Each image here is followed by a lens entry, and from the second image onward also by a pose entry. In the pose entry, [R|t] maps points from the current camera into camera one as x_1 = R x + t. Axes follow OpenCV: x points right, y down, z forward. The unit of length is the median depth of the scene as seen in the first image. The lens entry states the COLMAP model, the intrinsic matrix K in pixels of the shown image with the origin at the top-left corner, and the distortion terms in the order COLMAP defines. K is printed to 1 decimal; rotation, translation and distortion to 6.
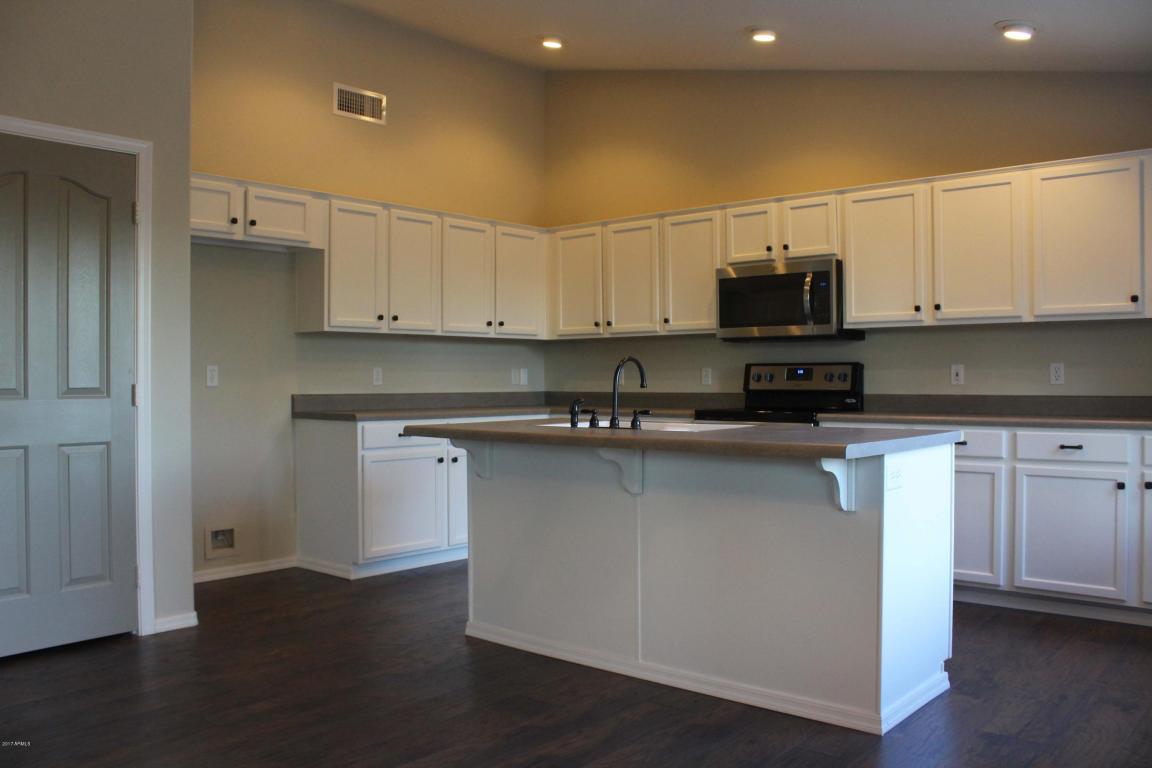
lens RADIAL K [[954.5, 0, 576.0], [0, 954.5, 384.0], [0, 0, 1]] dist [-0.164777, 0.147259]
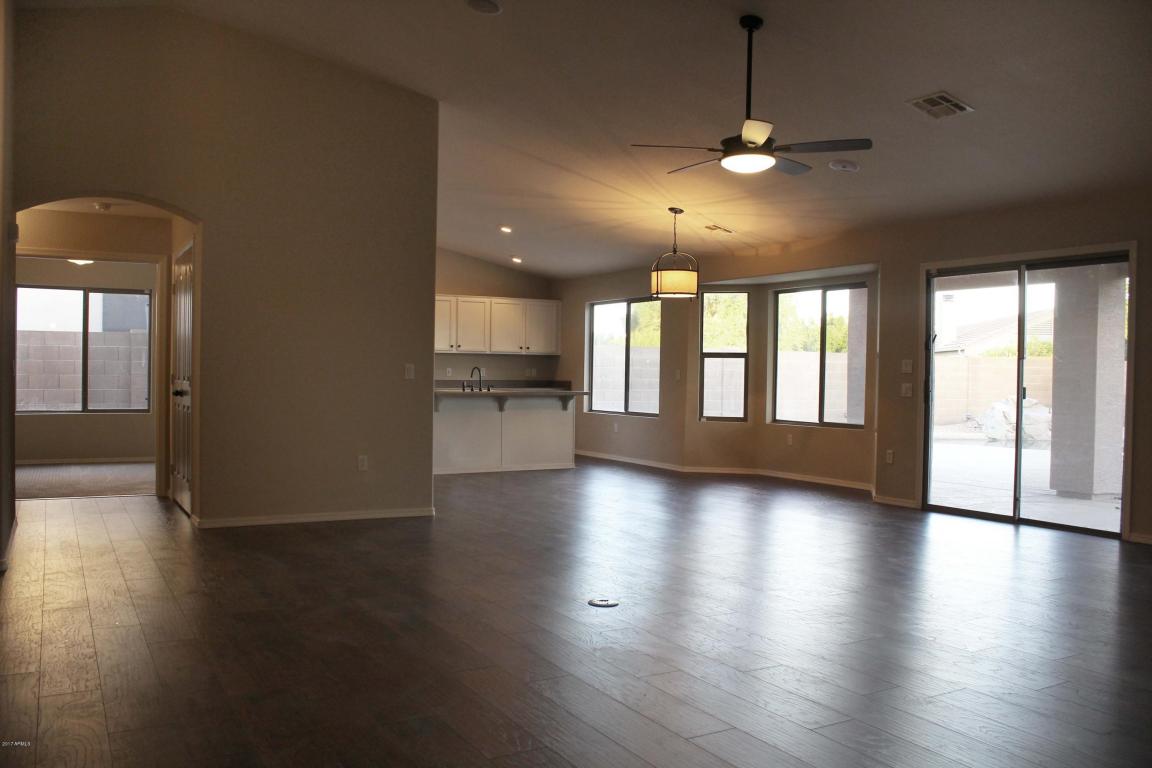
lens RADIAL K [[954.5, 0, 576.0], [0, 954.5, 384.0], [0, 0, 1]] dist [-0.164777, 0.147259]
pose [[0.332106, -0.005231, 0.943228, -1.760670], [-0.008379, 0.999929, 0.008496, -0.002431], [-0.943205, -0.010724, 0.332039, -0.163557]]
